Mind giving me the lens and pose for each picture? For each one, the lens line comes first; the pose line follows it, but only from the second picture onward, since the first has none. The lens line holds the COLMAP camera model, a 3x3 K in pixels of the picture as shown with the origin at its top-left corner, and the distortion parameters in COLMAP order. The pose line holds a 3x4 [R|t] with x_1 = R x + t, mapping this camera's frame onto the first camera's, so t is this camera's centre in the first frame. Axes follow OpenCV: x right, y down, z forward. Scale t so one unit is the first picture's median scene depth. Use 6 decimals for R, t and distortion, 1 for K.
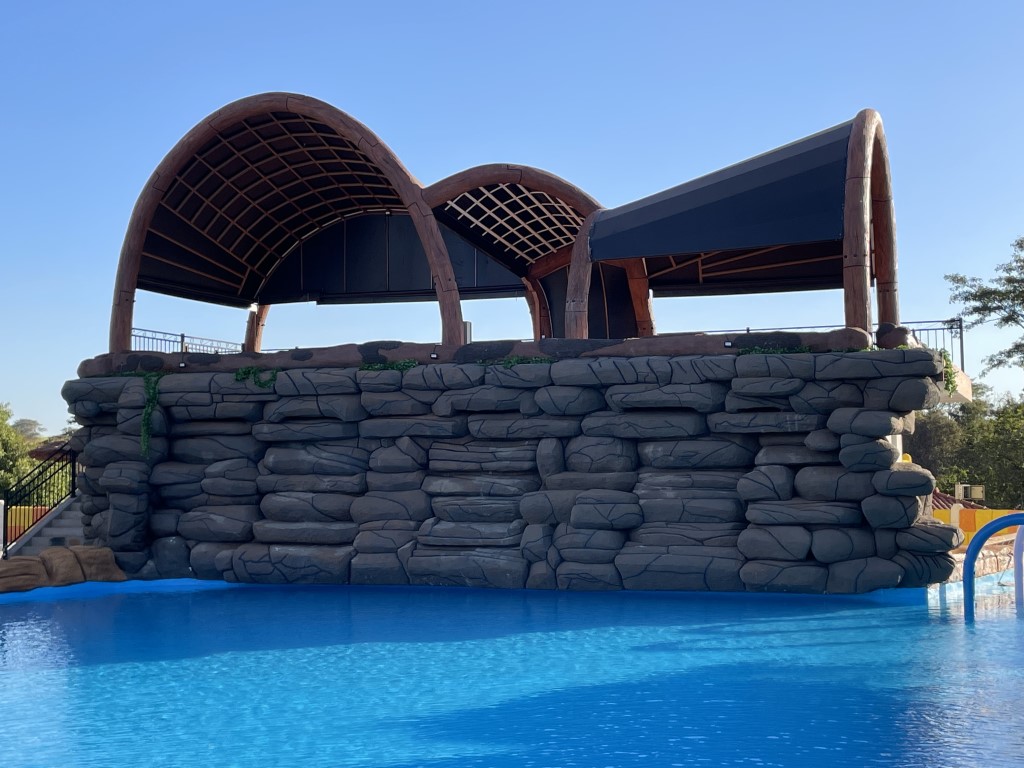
lens RADIAL K [[1520.2, 0, 512.1], [0, 1520.2, 383.1], [0, 0, 1]] dist [0.049392, 0.000000]
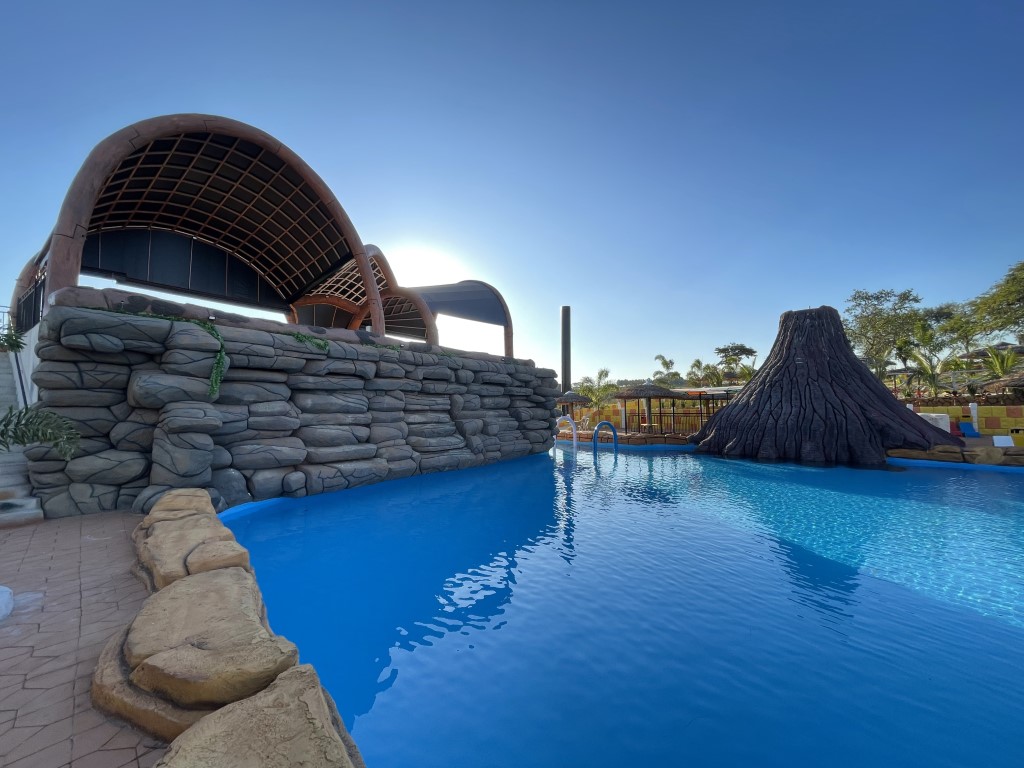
lens RADIAL K [[415.5, 0, 512.3], [0, 415.5, 386.7], [0, 0, 1]] dist [-0.000642, 0.000024]
pose [[0.263957, 0.050803, 0.963196, -0.479302], [-0.055259, 0.997768, -0.037483, 0.041010], [-0.962950, -0.043331, 0.266175, 0.741323]]
